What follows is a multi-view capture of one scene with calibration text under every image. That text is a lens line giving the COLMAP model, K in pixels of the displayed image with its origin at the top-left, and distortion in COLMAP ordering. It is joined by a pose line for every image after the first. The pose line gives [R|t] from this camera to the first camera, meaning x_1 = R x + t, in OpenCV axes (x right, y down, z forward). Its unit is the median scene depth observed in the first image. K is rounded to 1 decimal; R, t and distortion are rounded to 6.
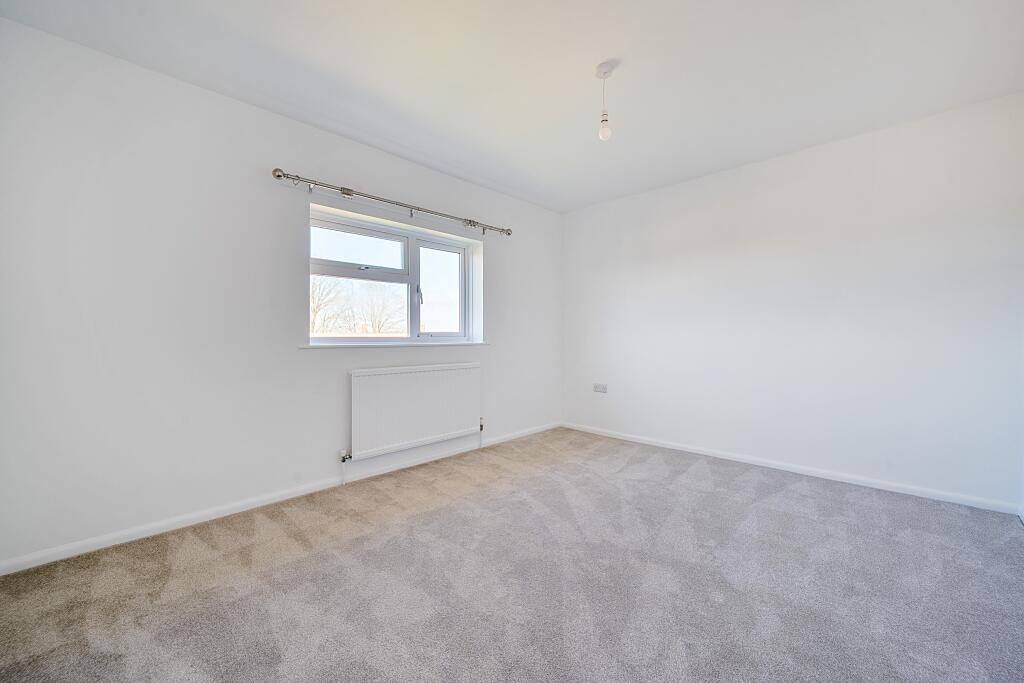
lens RADIAL K [[407.7, 0, 493.5], [0, 407.7, 337.3], [0, 0, 1]] dist [0.002194, 0.000211]
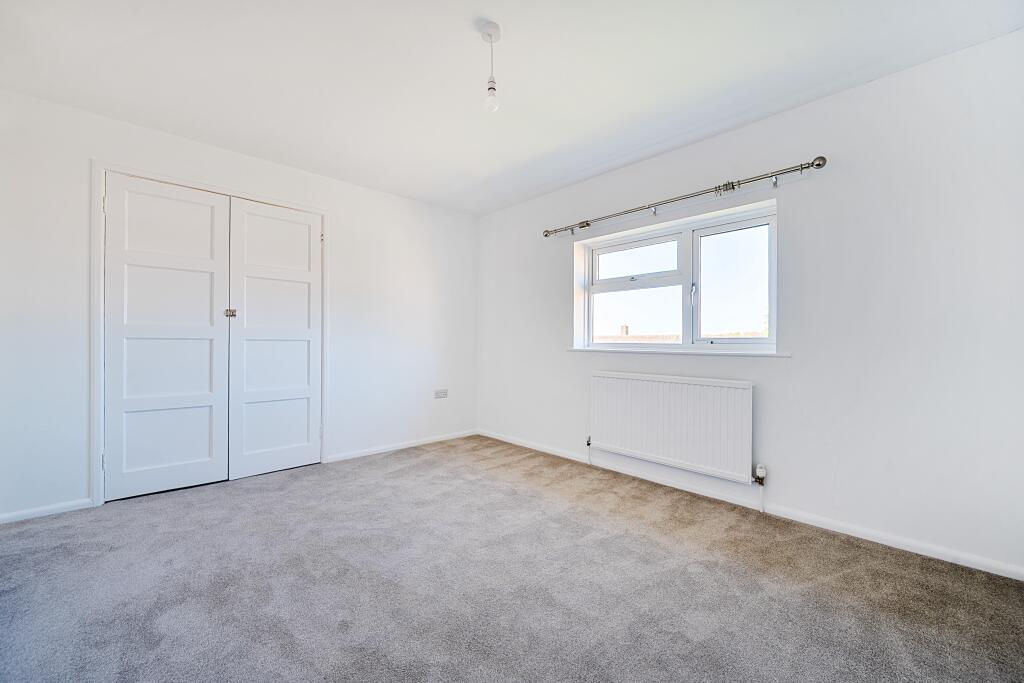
lens RADIAL K [[407.7, 0, 516.9], [0, 407.7, 337.3], [0, 0, 1]] dist [0.002194, 0.000211]
pose [[-0.026054, -0.006169, -0.999642, 0.776934], [-0.007215, 0.999956, -0.005983, -0.007163], [0.999634, 0.007057, -0.026097, 0.741361]]
